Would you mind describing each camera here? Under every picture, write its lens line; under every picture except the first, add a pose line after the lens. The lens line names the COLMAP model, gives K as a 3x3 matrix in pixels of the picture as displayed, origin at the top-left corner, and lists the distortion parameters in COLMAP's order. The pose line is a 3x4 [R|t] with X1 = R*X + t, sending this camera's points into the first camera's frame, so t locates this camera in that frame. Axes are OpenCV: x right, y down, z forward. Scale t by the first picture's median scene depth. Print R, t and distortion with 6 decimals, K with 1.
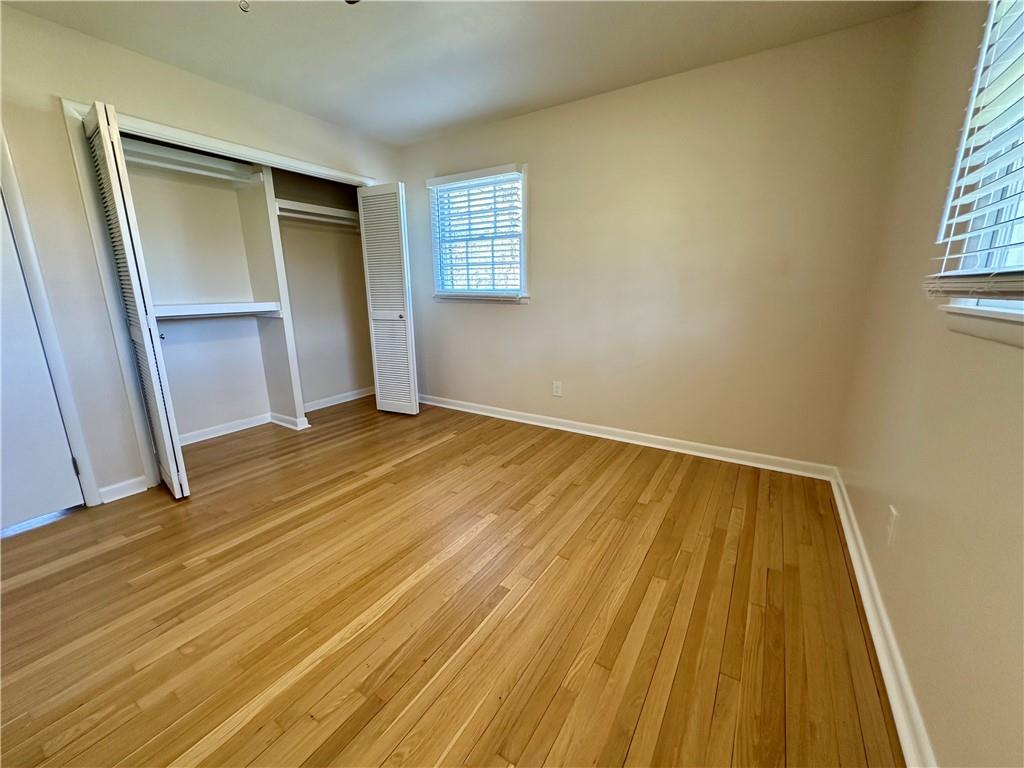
lens RADIAL K [[409.3, 0, 508.4], [0, 409.3, 382.5], [0, 0, 1]] dist [-0.003766, 0.000415]
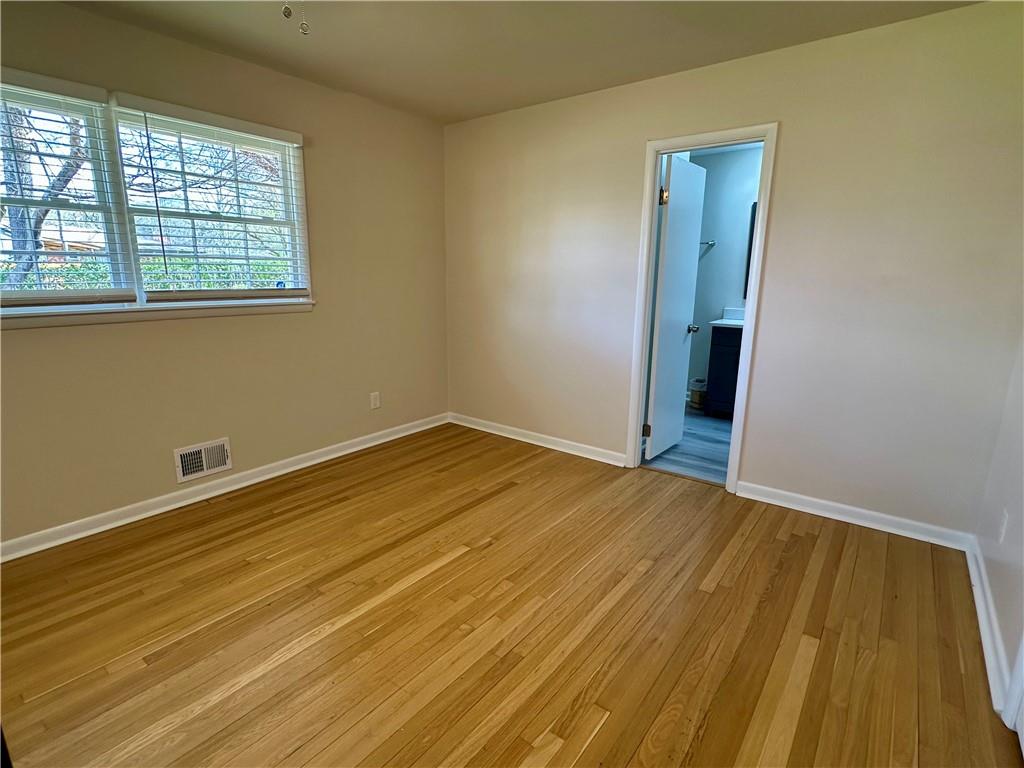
lens RADIAL K [[508.0, 0, 511.1], [0, 508.0, 386.8], [0, 0, 1]] dist [-0.019063, -0.000331]
pose [[-0.996564, -0.022683, 0.079661, -0.542018], [0.014201, 0.900737, 0.434134, -0.294683], [-0.081601, 0.433773, -0.897319, 1.052354]]
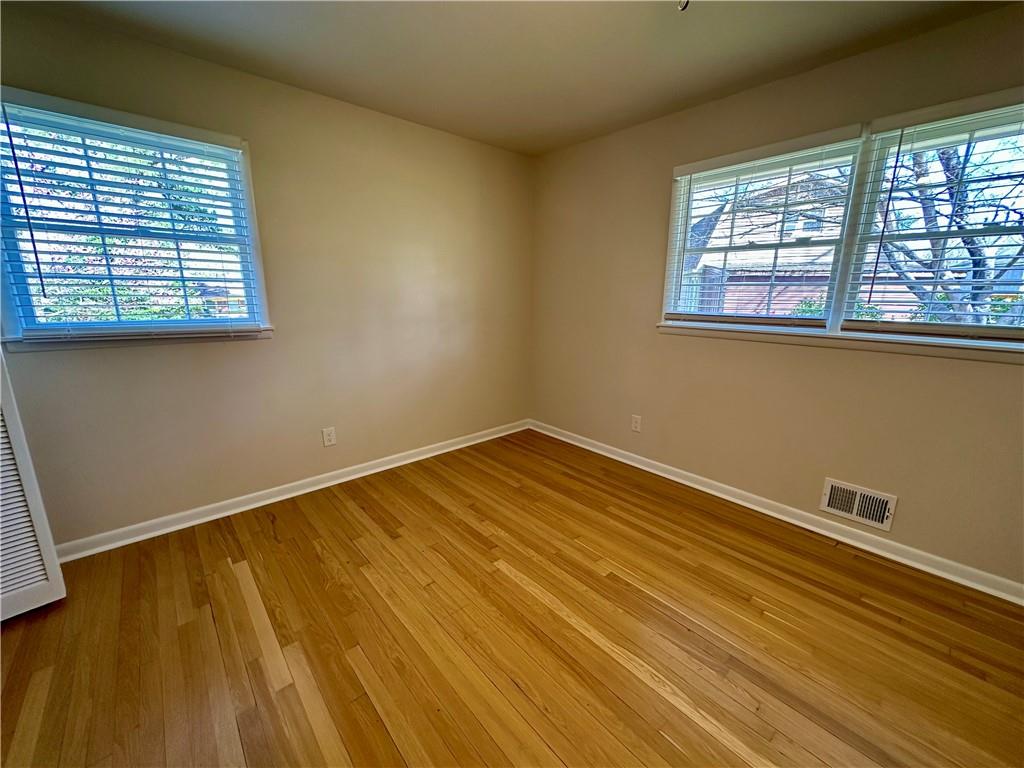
lens RADIAL K [[409.3, 0, 515.3], [0, 409.3, 381.6], [0, 0, 1]] dist [-0.003766, 0.000415]
pose [[0.274129, -0.195008, 0.941714, -0.712297], [0.208707, 0.967951, 0.139688, -0.173055], [-0.938773, 0.158250, 0.306043, 0.517707]]
